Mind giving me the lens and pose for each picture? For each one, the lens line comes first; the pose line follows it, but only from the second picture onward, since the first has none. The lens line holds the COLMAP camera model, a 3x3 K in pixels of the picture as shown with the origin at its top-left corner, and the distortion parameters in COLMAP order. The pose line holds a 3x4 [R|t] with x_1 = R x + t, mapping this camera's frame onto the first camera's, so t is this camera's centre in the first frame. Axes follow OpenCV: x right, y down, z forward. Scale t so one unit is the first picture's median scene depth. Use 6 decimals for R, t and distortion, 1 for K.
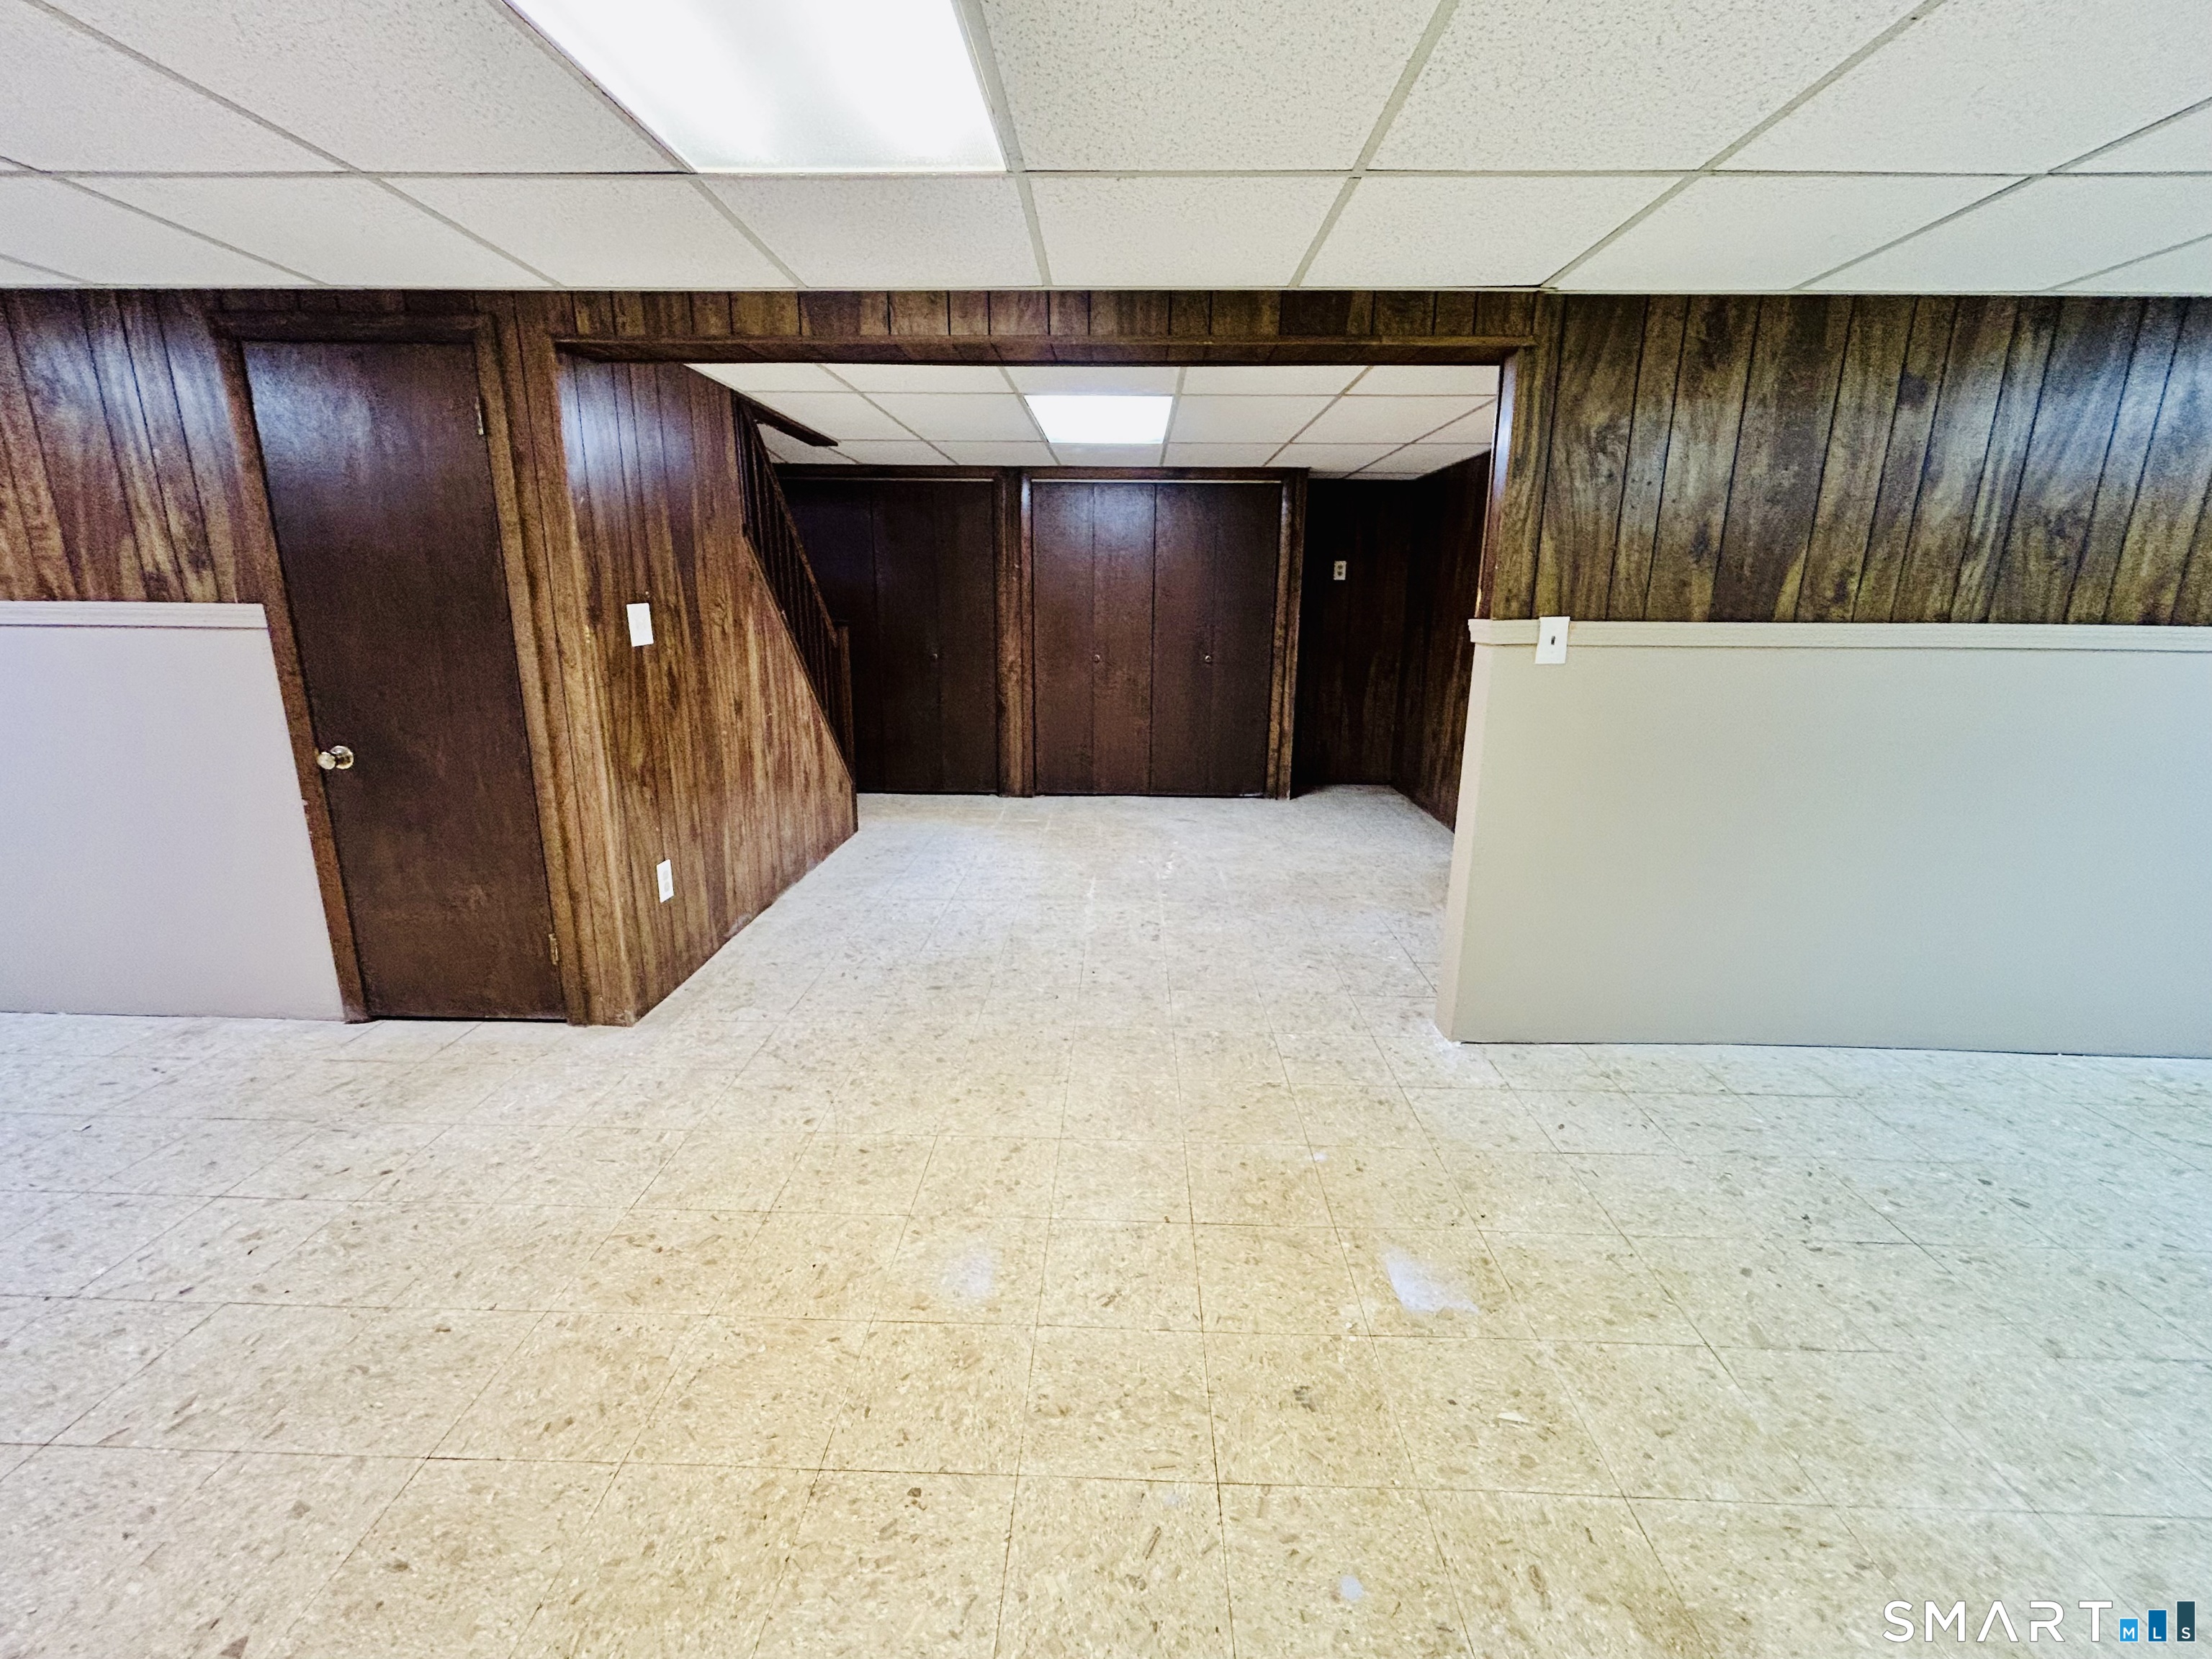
lens RADIAL K [[944.5, 0, 1105.0], [0, 944.5, 829.2], [0, 0, 1]] dist [-0.000023, 0.000318]
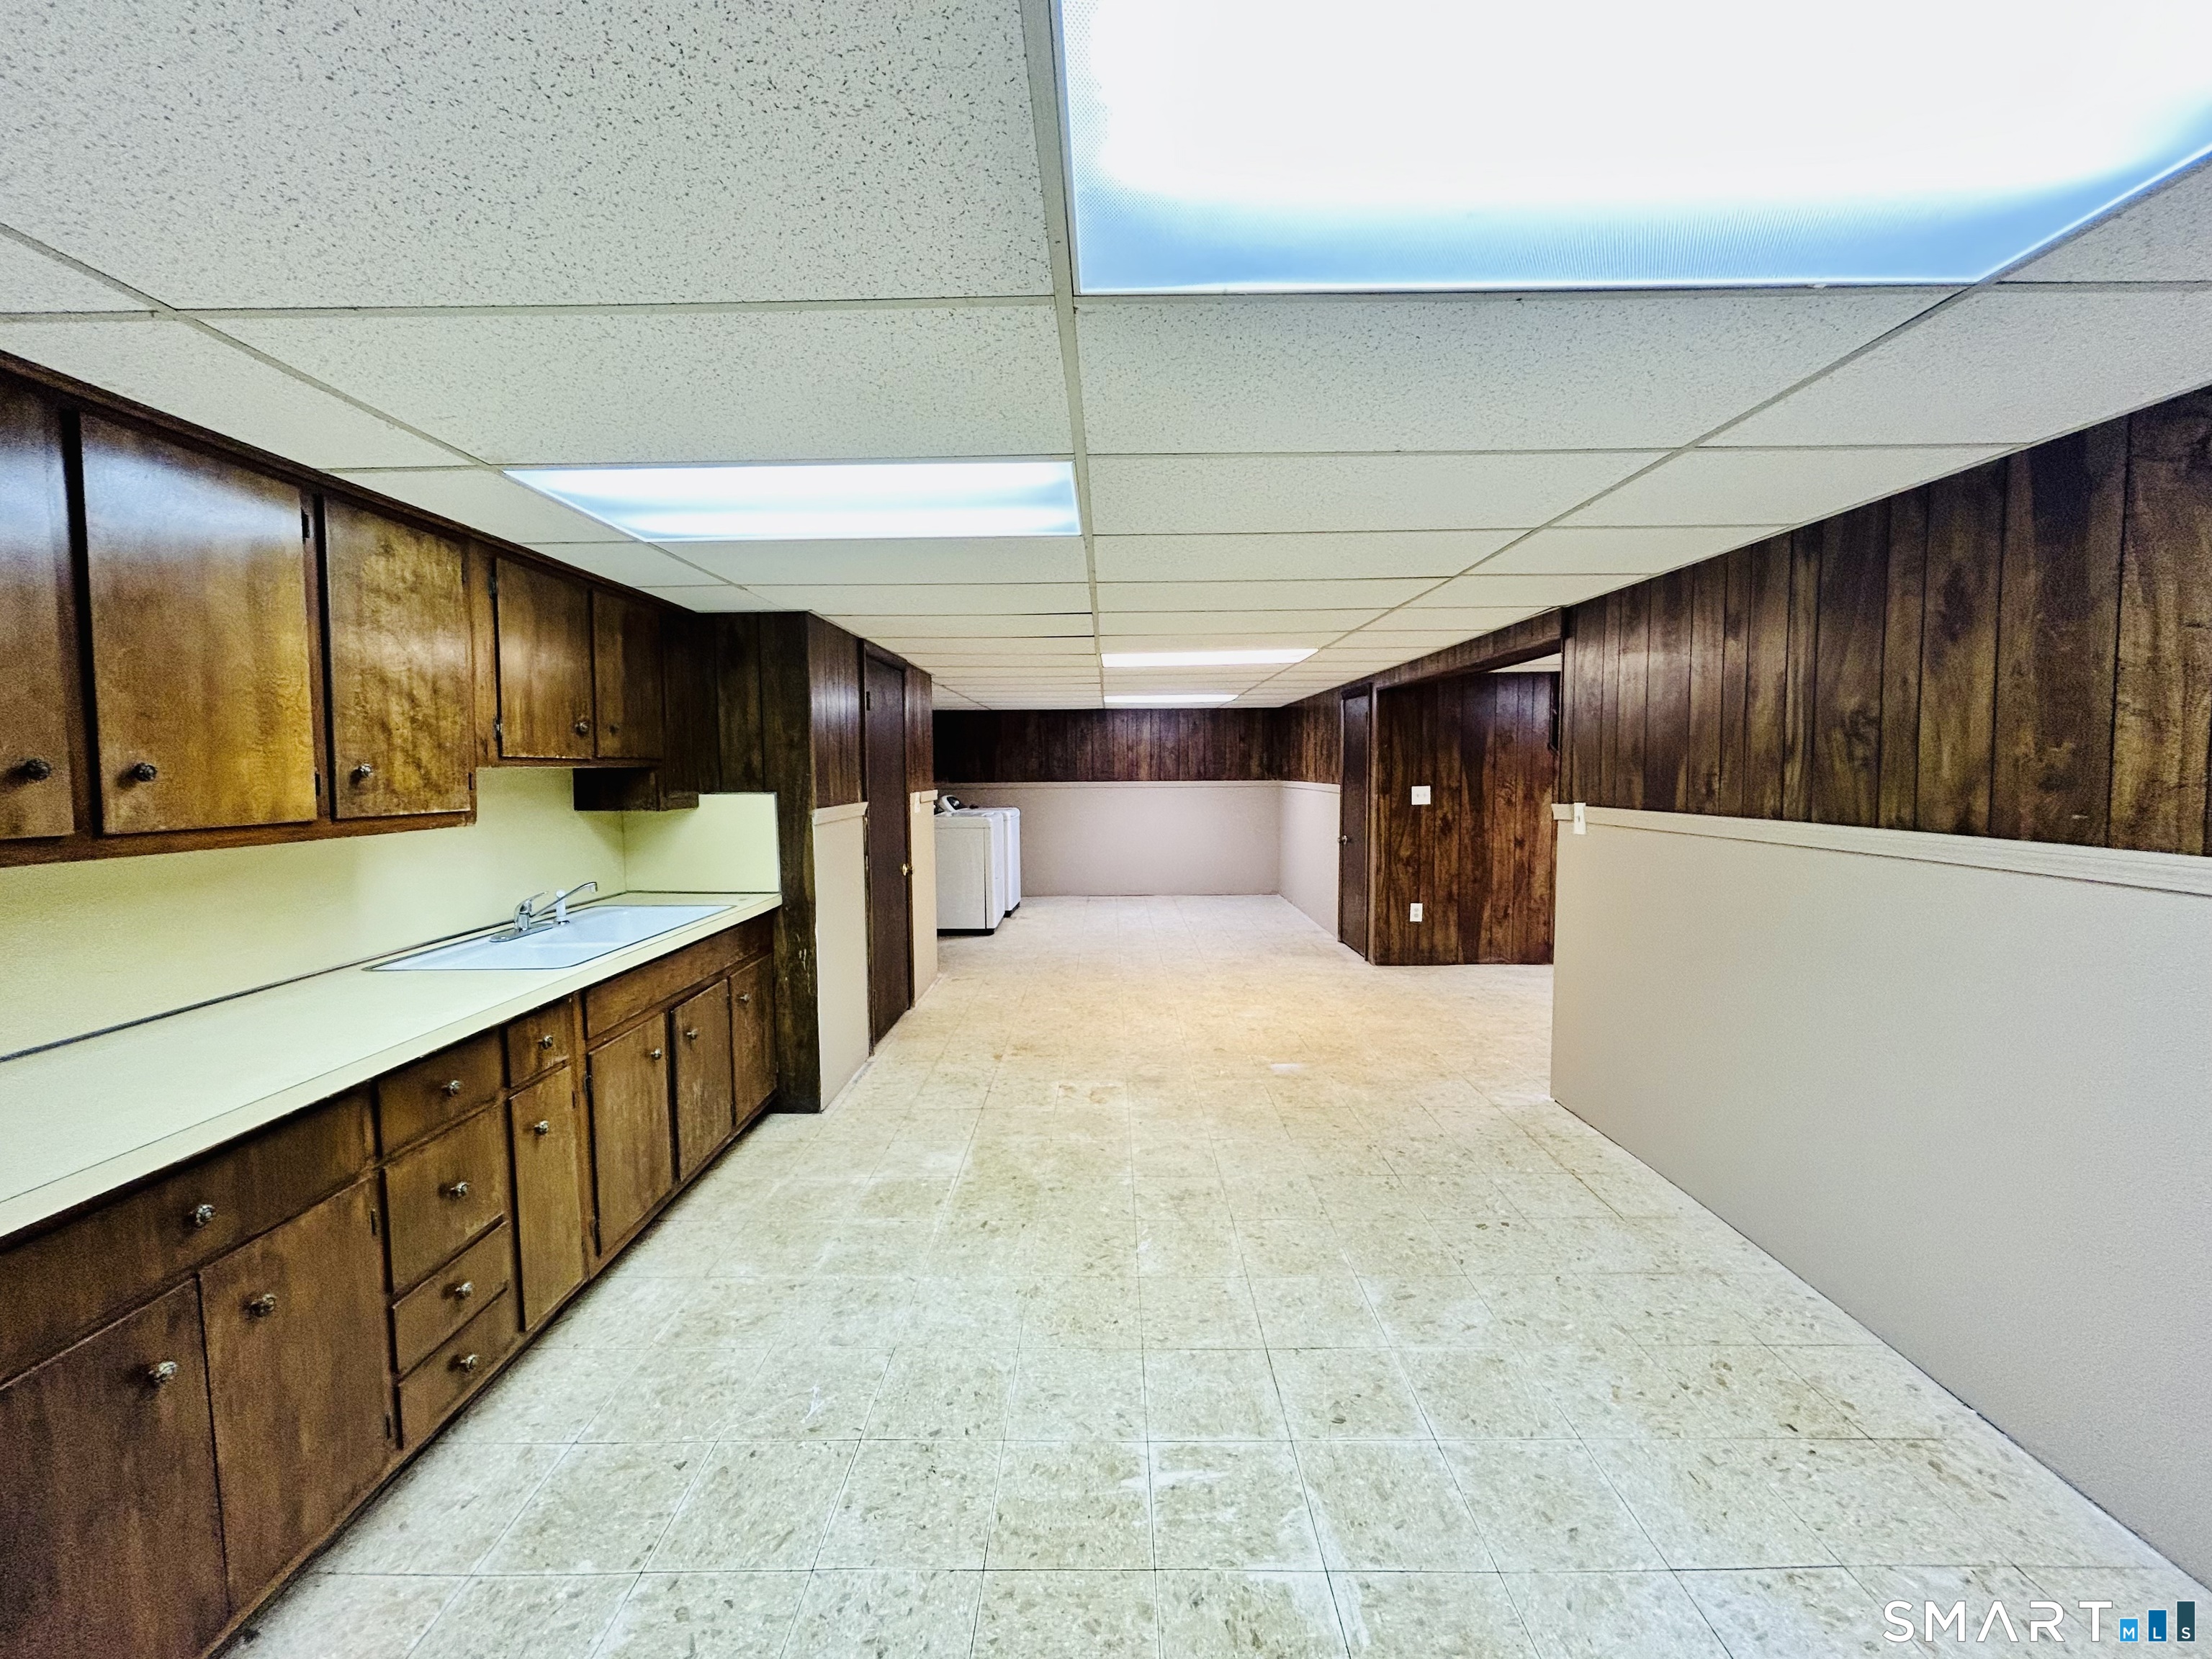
lens RADIAL K [[891.6, 0, 1099.2], [0, 891.6, 832.6], [0, 0, 1]] dist [0.002419, 0.000085]
pose [[0.016108, 0.064467, -0.997790, 1.860870], [-0.233977, 0.970455, 0.058923, -0.087305], [0.972109, 0.232511, 0.030716, 0.242257]]
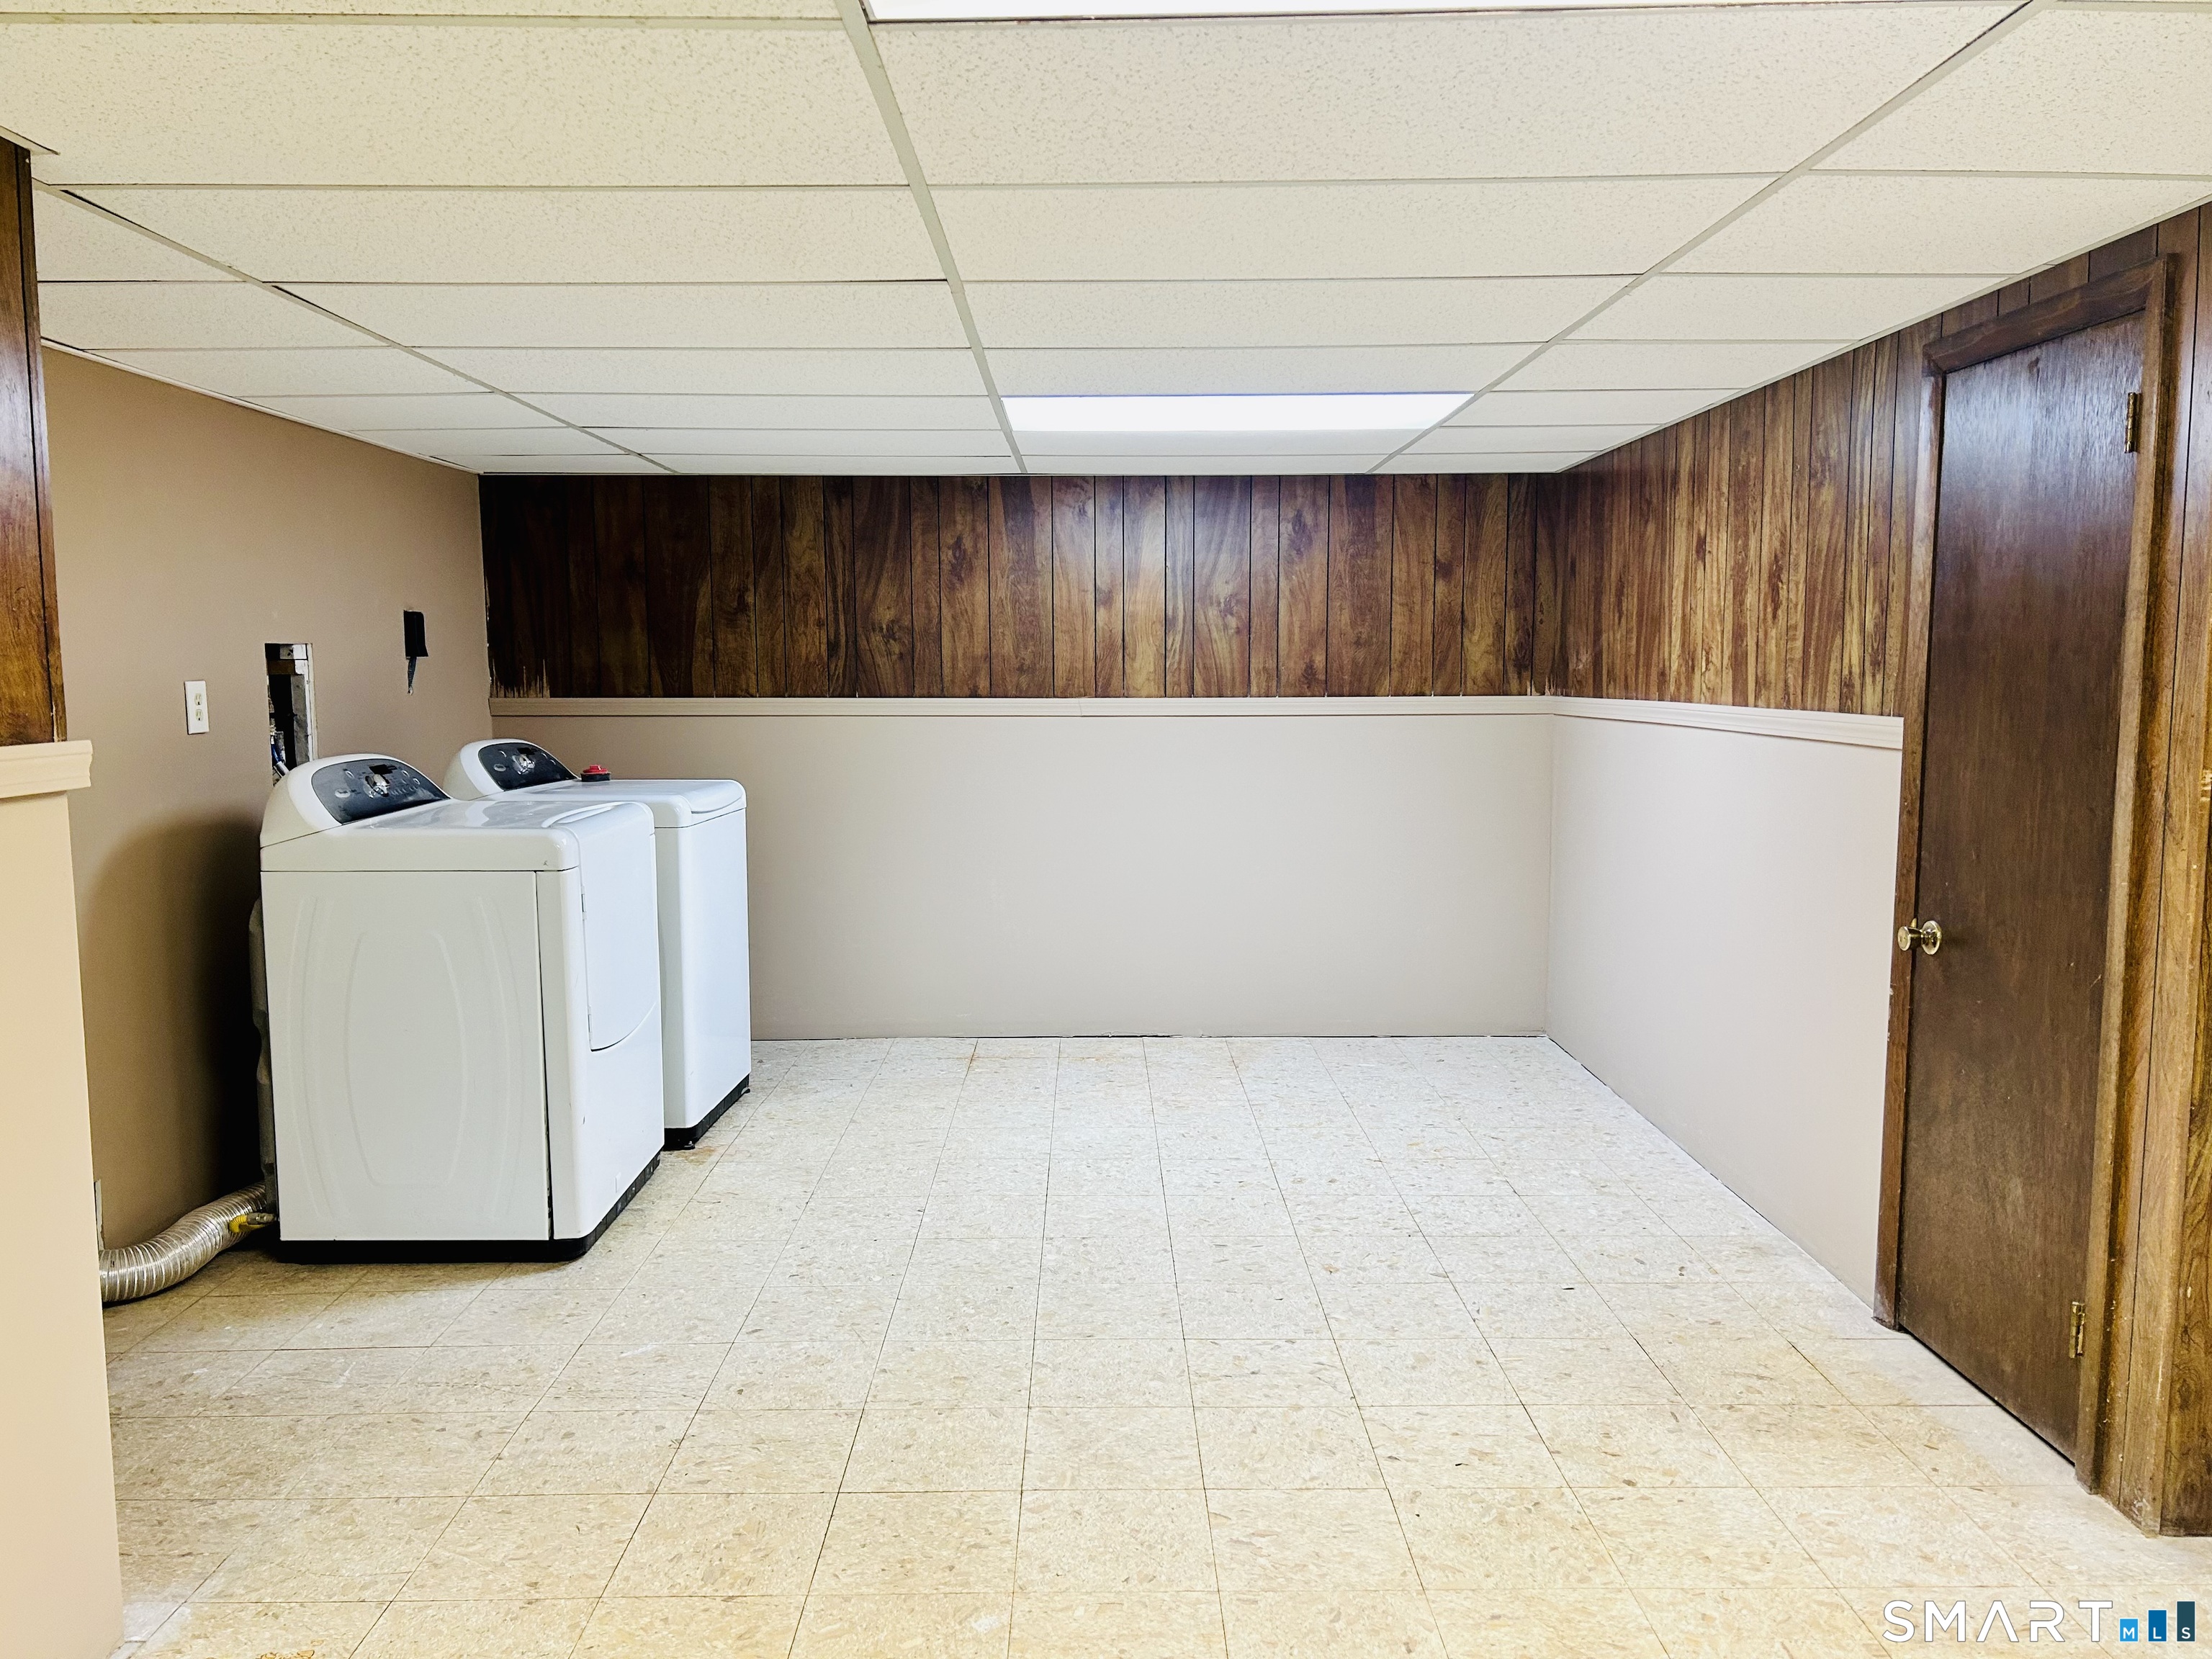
lens RADIAL K [[1676.0, 0, 1107.6], [0, 1676.0, 837.9], [0, 0, 1]] dist [0.032610, -0.006833]
pose [[0.036715, 0.093145, -0.994975, 0.408052], [-0.239002, 0.967571, 0.081760, -0.110569], [0.970325, 0.234799, 0.057786, 0.355508]]
